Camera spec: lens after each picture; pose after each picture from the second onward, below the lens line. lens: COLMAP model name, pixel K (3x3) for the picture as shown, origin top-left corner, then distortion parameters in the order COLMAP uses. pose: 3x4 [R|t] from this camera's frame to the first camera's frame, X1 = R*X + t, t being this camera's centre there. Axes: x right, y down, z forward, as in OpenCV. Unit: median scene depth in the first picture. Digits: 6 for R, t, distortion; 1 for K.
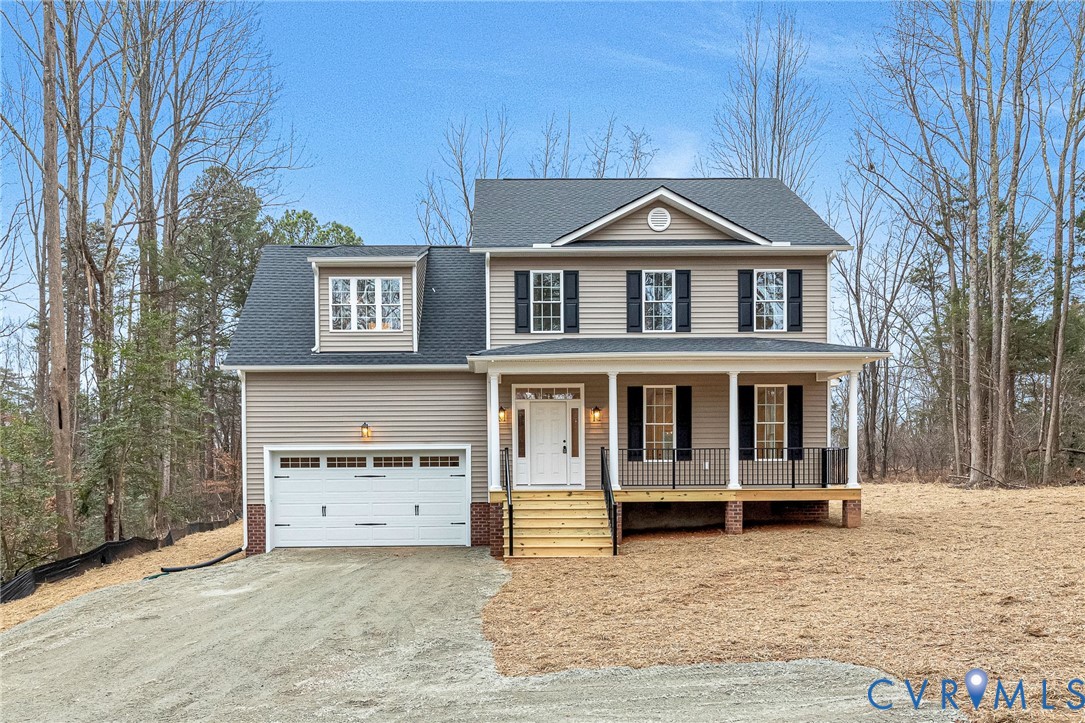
lens RADIAL K [[610.8, 0, 534.3], [0, 610.8, 418.0], [0, 0, 1]] dist [-0.003373, -0.002640]
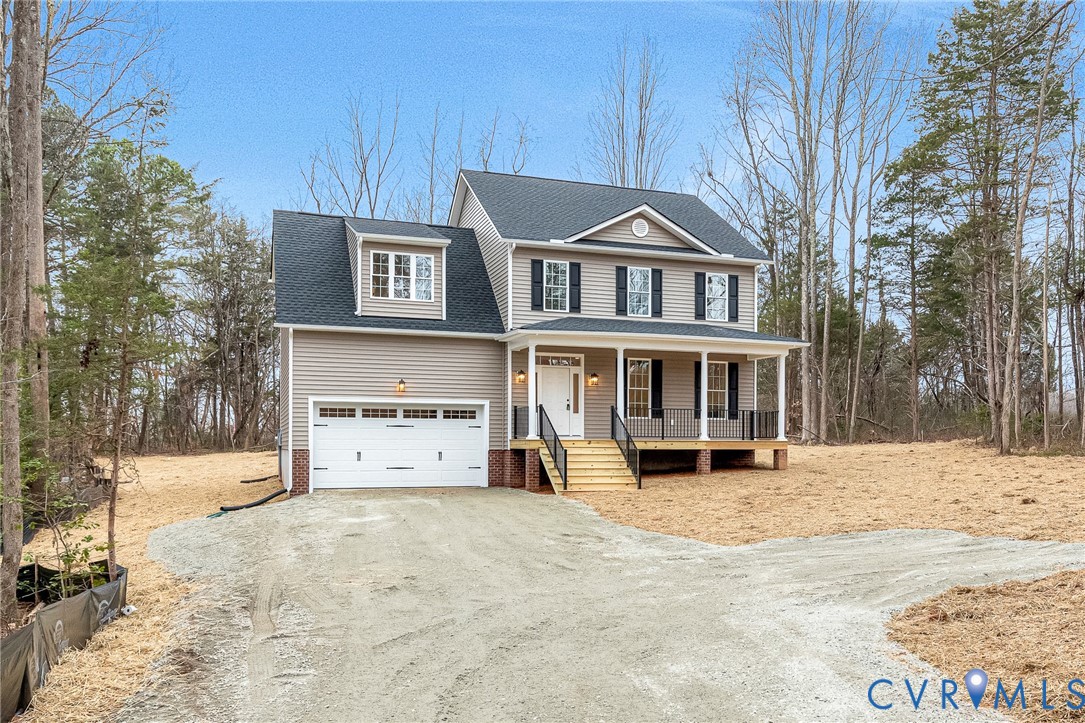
lens RADIAL K [[573.0, 0, 543.2], [0, 573.0, 360.7], [0, 0, 1]] dist [-0.004923, -0.000376]
pose [[0.971945, 0.044246, 0.231010, -0.263755], [-0.037397, 0.998724, -0.033944, -0.000674], [-0.232217, 0.024353, 0.972359, -0.111404]]
